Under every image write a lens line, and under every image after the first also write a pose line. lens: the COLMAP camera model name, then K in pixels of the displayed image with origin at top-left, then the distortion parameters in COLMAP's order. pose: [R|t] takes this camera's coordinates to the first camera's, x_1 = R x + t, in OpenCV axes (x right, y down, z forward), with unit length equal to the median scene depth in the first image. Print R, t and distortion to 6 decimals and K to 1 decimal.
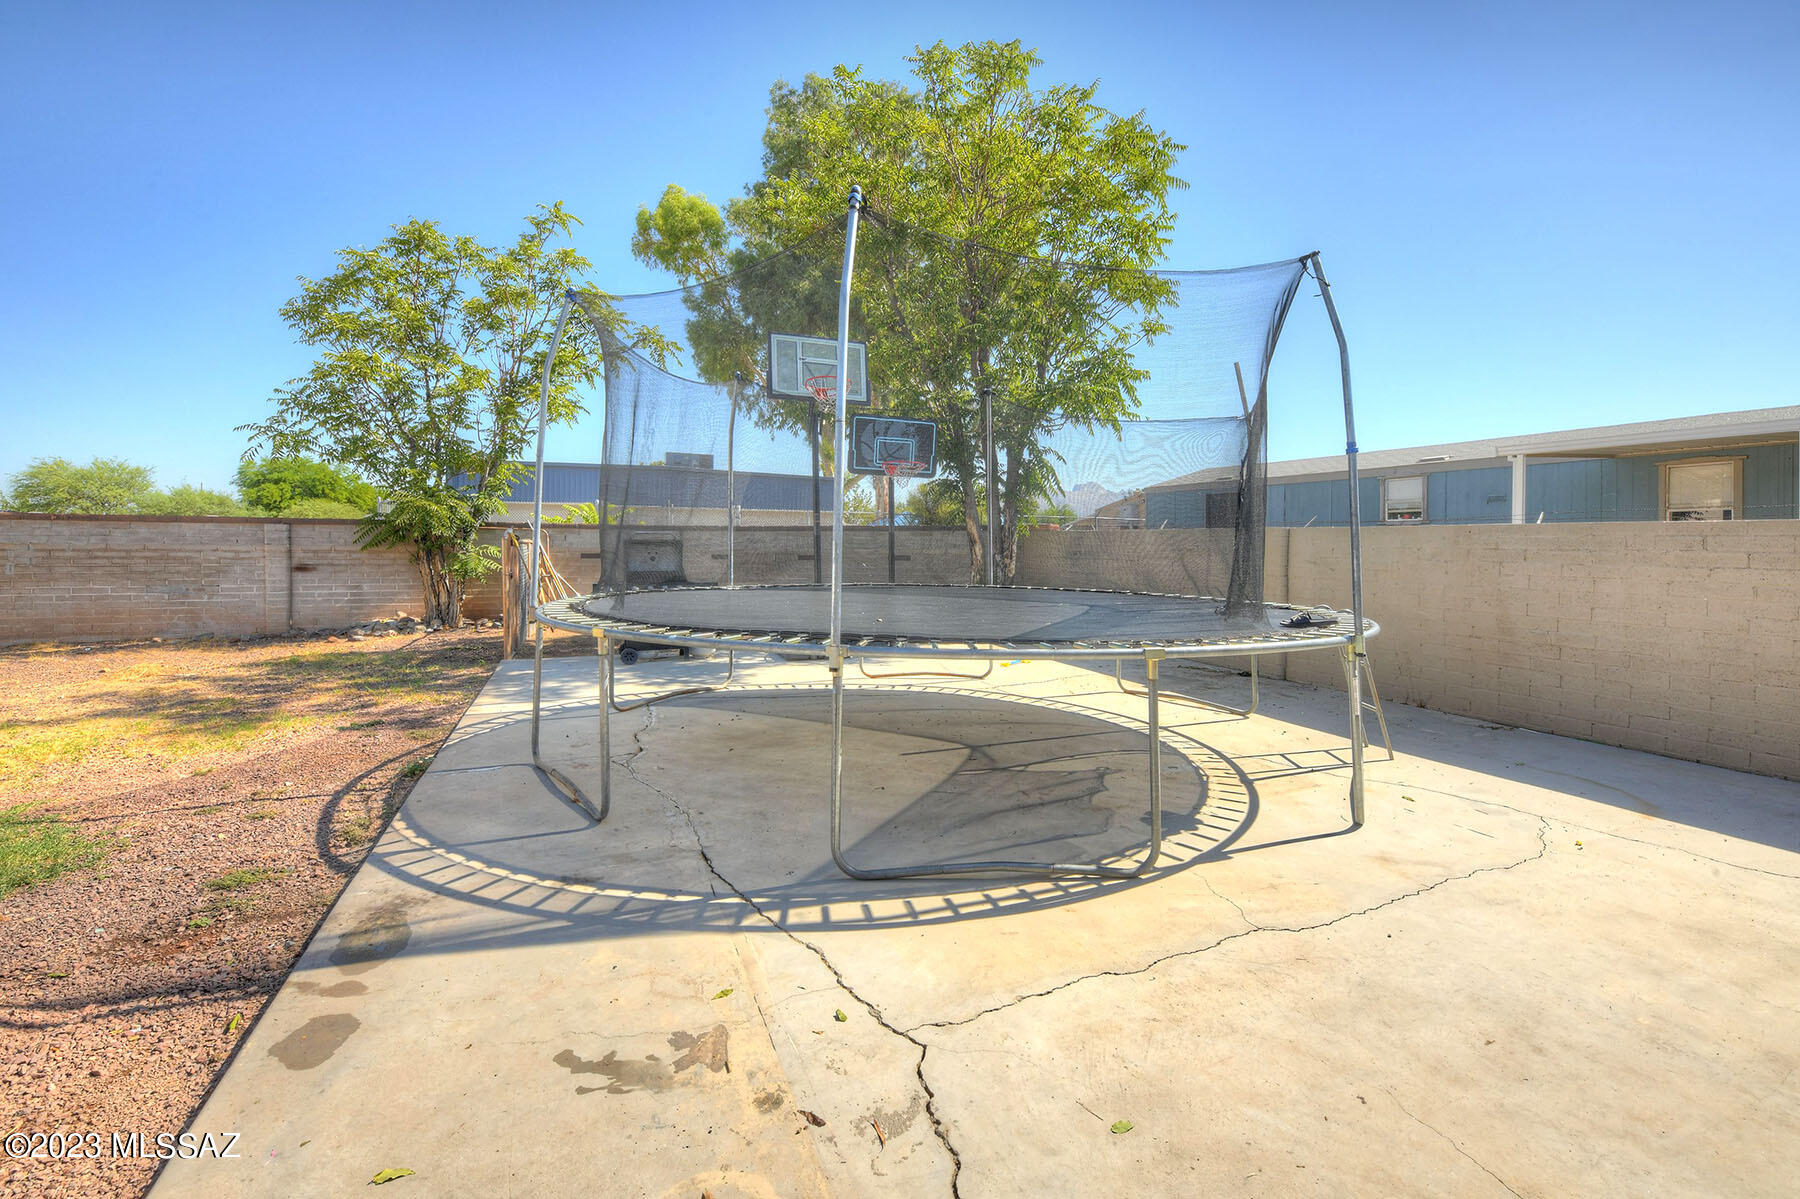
lens RADIAL K [[742.2, 0, 894.0], [0, 742.2, 542.5], [0, 0, 1]] dist [-0.017323, -0.000420]
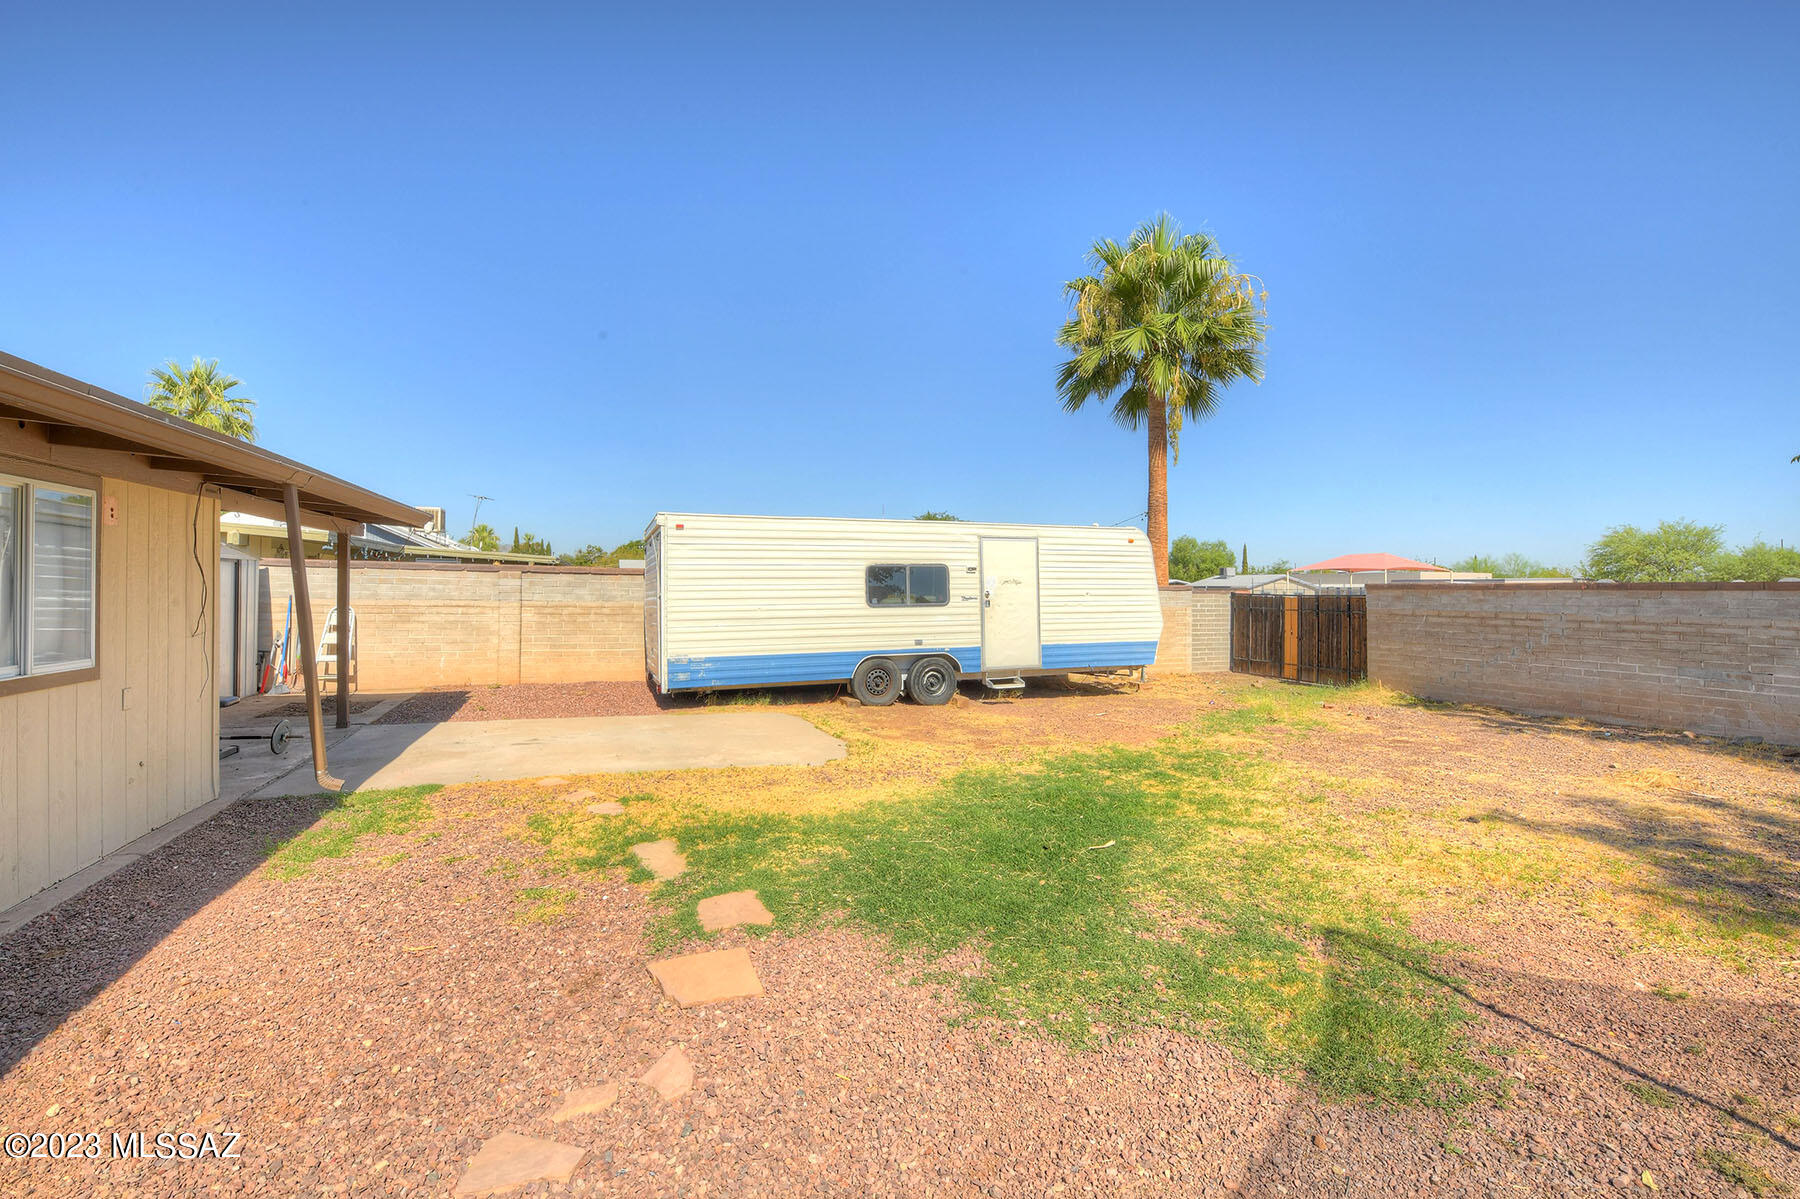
lens RADIAL K [[800.3, 0, 897.2], [0, 800.3, 596.6], [0, 0, 1]] dist [-0.013798, -0.001155]
pose [[-0.032376, -0.004917, -0.999464, -0.093081], [-0.010719, 0.999932, -0.004572, -0.007518], [0.999418, 0.010566, -0.032427, 0.133020]]
